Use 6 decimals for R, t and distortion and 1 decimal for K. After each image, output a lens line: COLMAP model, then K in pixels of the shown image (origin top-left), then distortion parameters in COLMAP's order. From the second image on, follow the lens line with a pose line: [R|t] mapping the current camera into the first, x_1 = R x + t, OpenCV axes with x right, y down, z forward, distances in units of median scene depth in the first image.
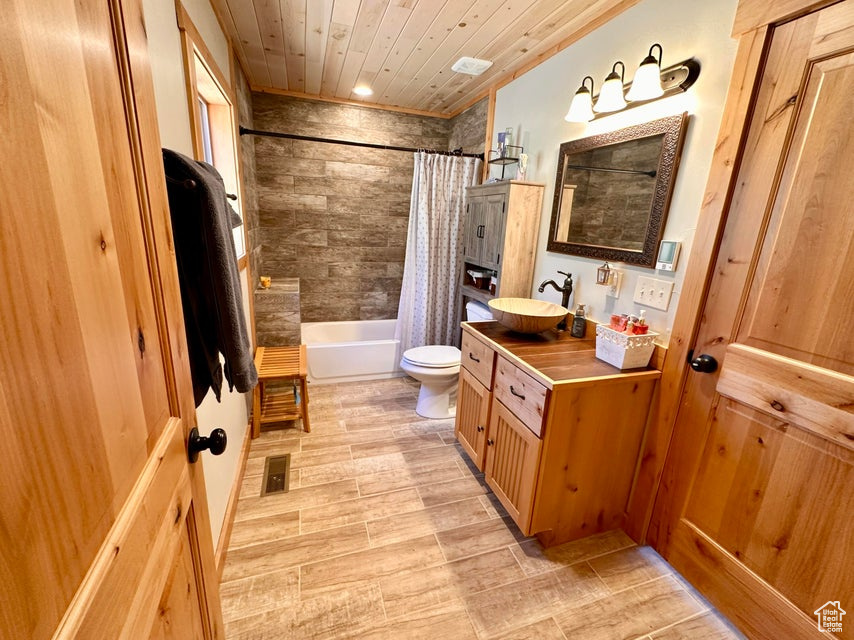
lens RADIAL K [[363.4, 0, 431.0], [0, 363.4, 318.4], [0, 0, 1]] dist [-0.000161, -0.000001]
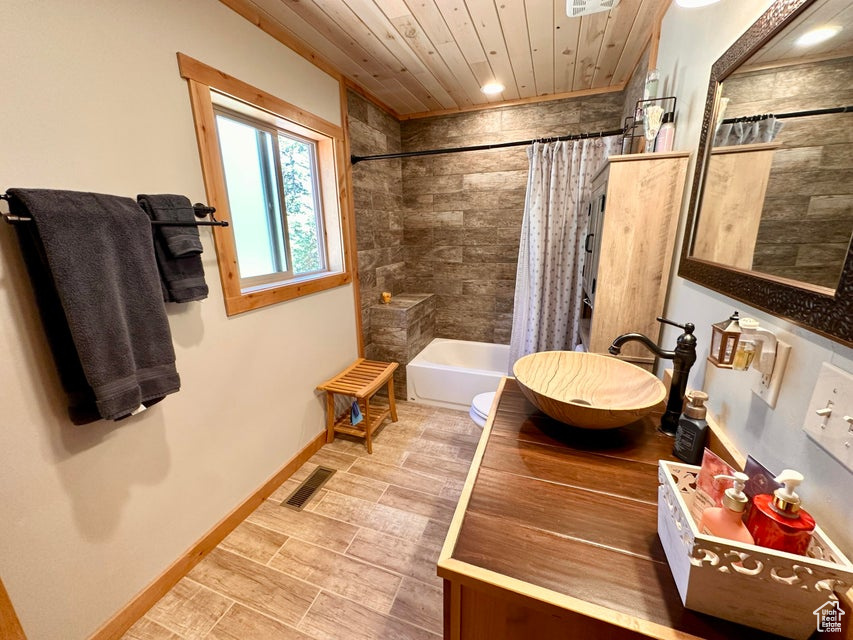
lens RADIAL K [[342.8, 0, 425.0], [0, 342.8, 319.0], [0, 0, 1]] dist [-0.001315, 0.000566]
pose [[0.778816, 0.098875, -0.619411, 0.247498], [-0.111701, 0.993576, 0.018154, -0.063740], [0.617227, 0.055050, 0.784857, 0.267200]]
